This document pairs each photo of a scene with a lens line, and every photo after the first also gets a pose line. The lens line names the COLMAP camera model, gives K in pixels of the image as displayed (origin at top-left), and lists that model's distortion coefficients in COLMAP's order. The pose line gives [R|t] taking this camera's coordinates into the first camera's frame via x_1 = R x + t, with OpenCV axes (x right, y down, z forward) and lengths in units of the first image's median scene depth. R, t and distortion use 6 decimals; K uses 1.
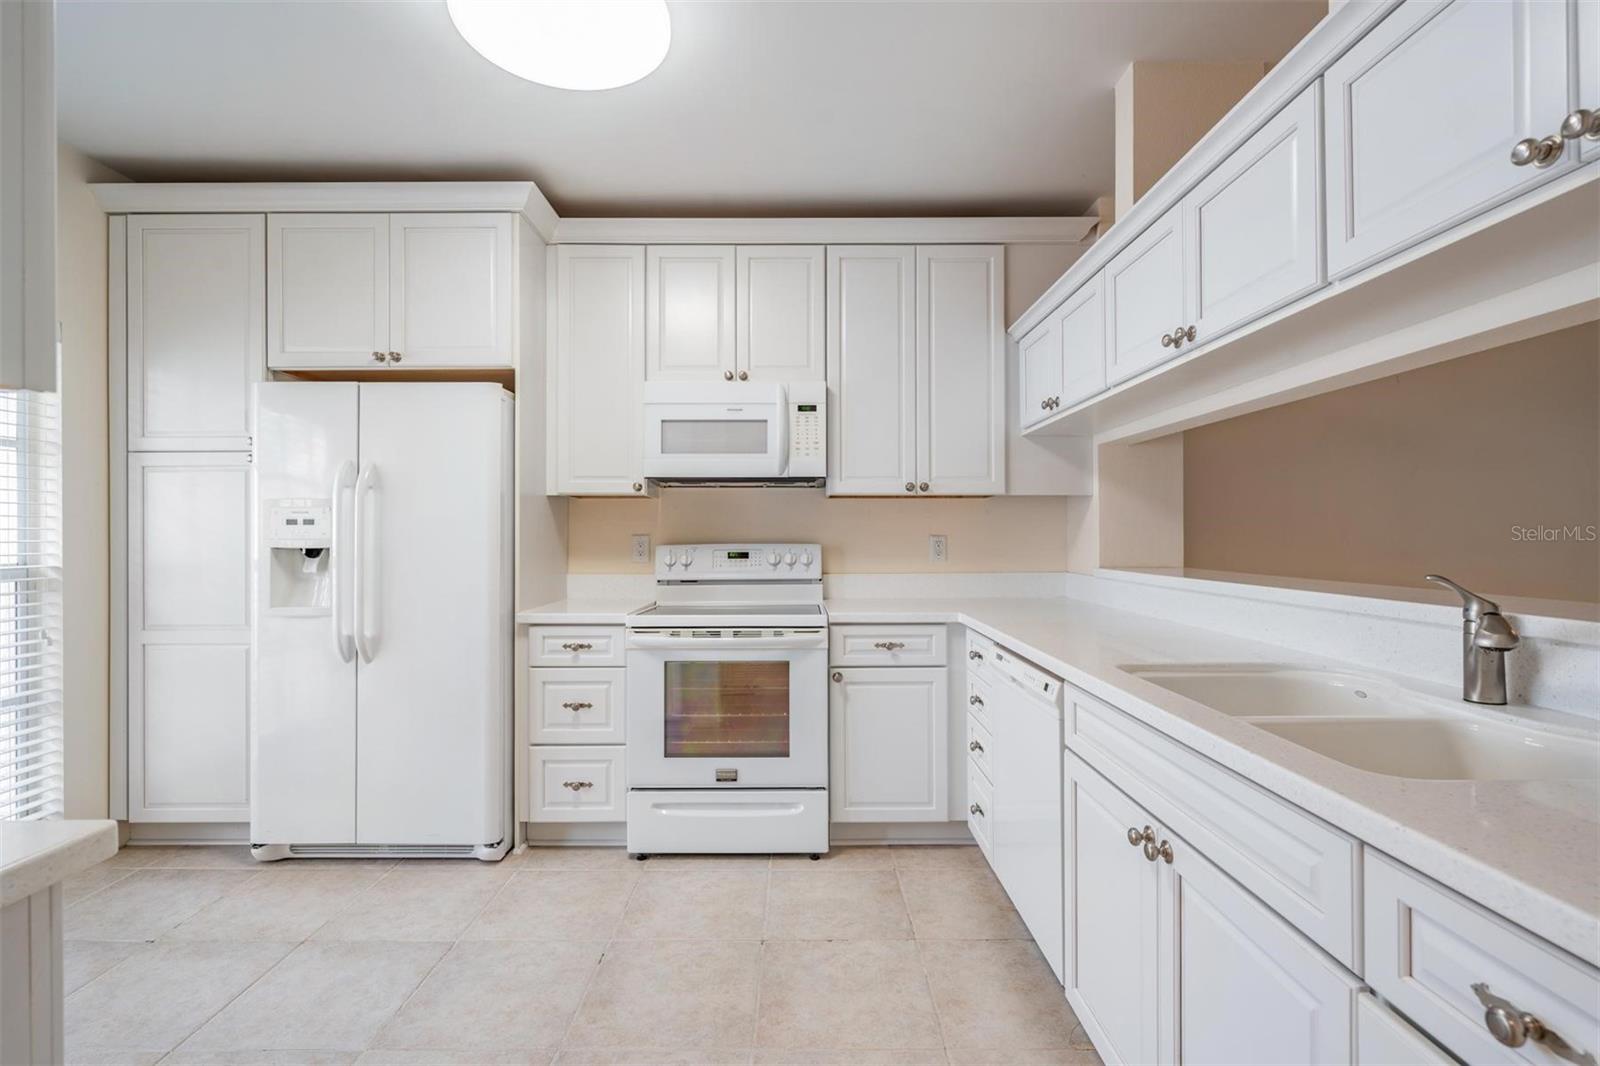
lens RADIAL K [[718.1, 0, 793.7], [0, 718.1, 535.9], [0, 0, 1]] dist [-0.000373, 0.000307]
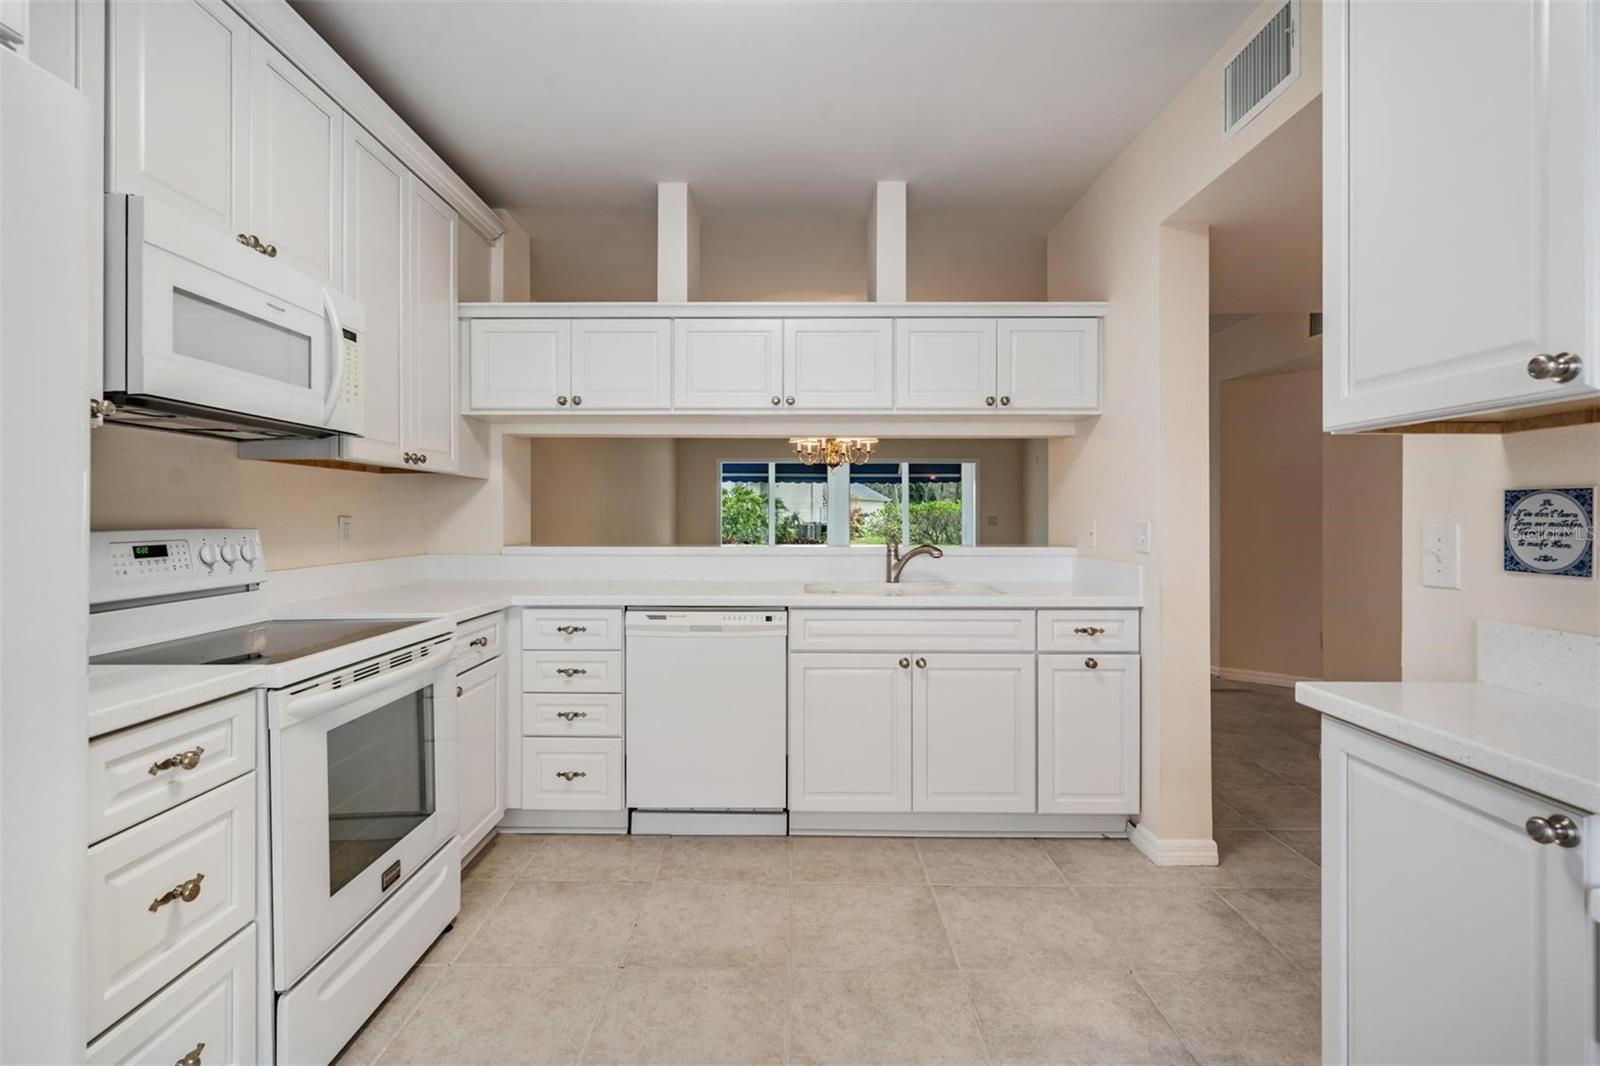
lens RADIAL K [[718.1, 0, 793.3], [0, 718.1, 520.3], [0, 0, 1]] dist [-0.000373, 0.000307]
pose [[0.015107, -0.000260, 0.999886, -0.753817], [0.000371, 1.000000, 0.000255, 0.004195], [-0.999886, 0.000367, 0.015107, 0.617023]]
